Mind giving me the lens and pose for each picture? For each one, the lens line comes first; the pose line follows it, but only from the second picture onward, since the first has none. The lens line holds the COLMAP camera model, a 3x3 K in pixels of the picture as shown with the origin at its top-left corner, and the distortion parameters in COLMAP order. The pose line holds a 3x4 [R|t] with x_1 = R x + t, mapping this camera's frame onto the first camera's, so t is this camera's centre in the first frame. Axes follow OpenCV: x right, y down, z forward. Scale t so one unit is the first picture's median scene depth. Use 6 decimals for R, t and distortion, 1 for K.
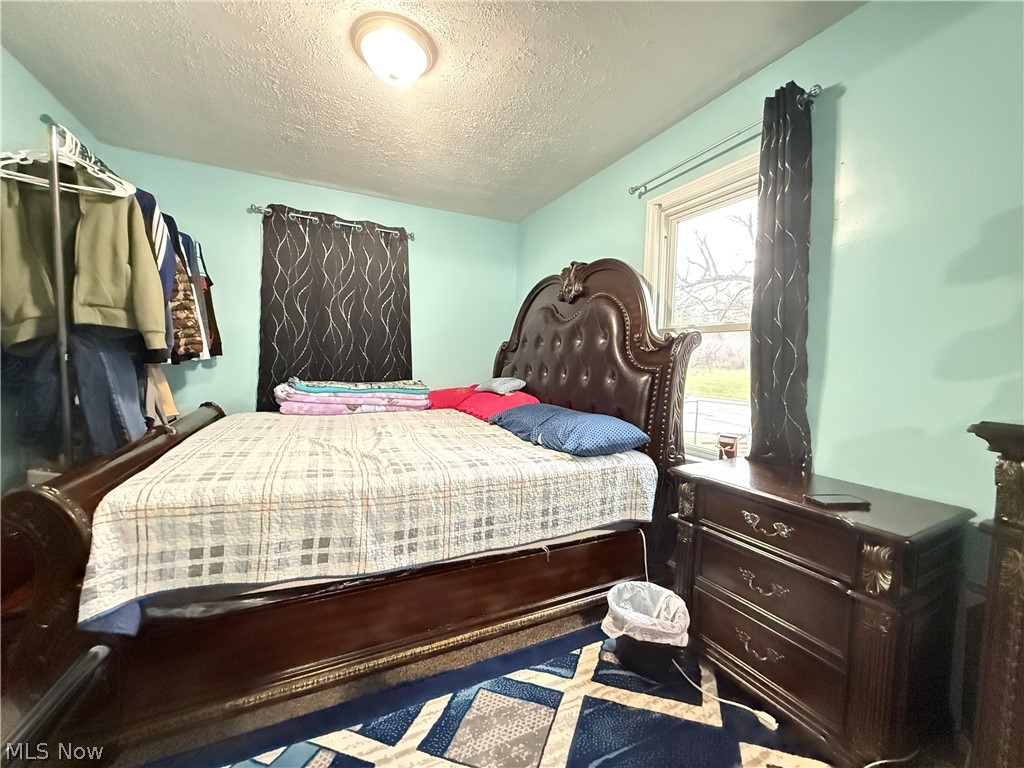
lens RADIAL K [[408.6, 0, 510.4], [0, 408.6, 383.3], [0, 0, 1]] dist [-0.000657, 0.000256]
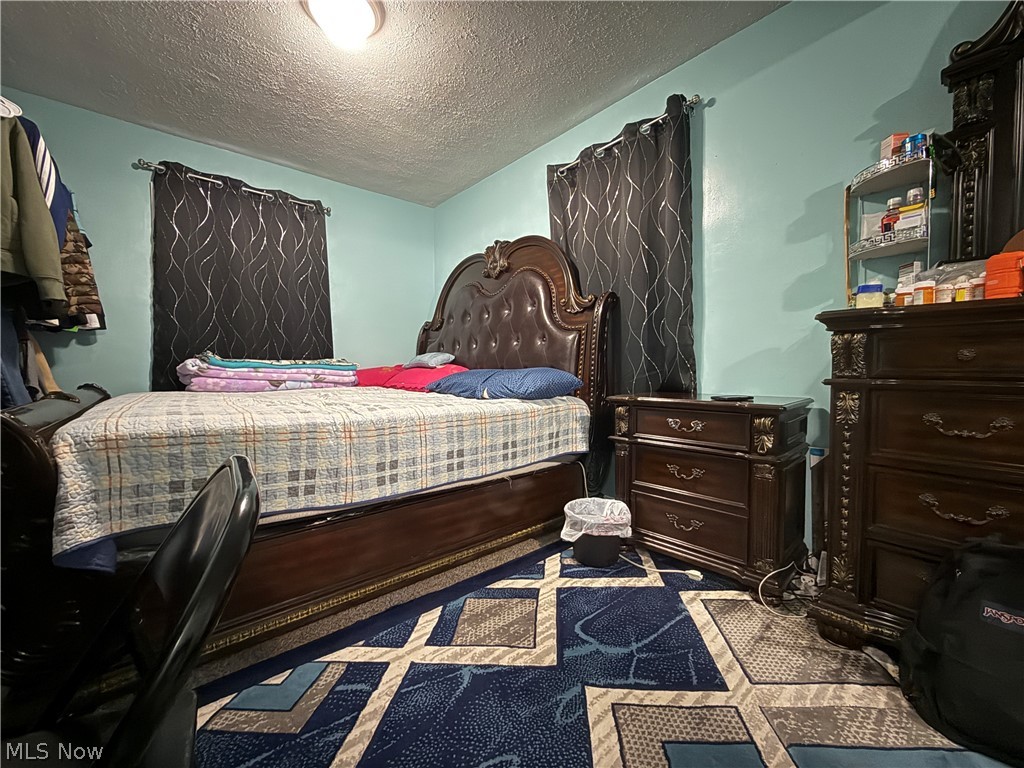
lens RADIAL K [[408.6, 0, 508.3], [0, 408.6, 385.5], [0, 0, 1]] dist [-0.000657, 0.000256]
pose [[0.965345, -0.043943, 0.257251, -0.187600], [0.047624, 0.998833, -0.008093, 0.162721], [-0.256595, 0.020064, 0.966311, -0.080863]]
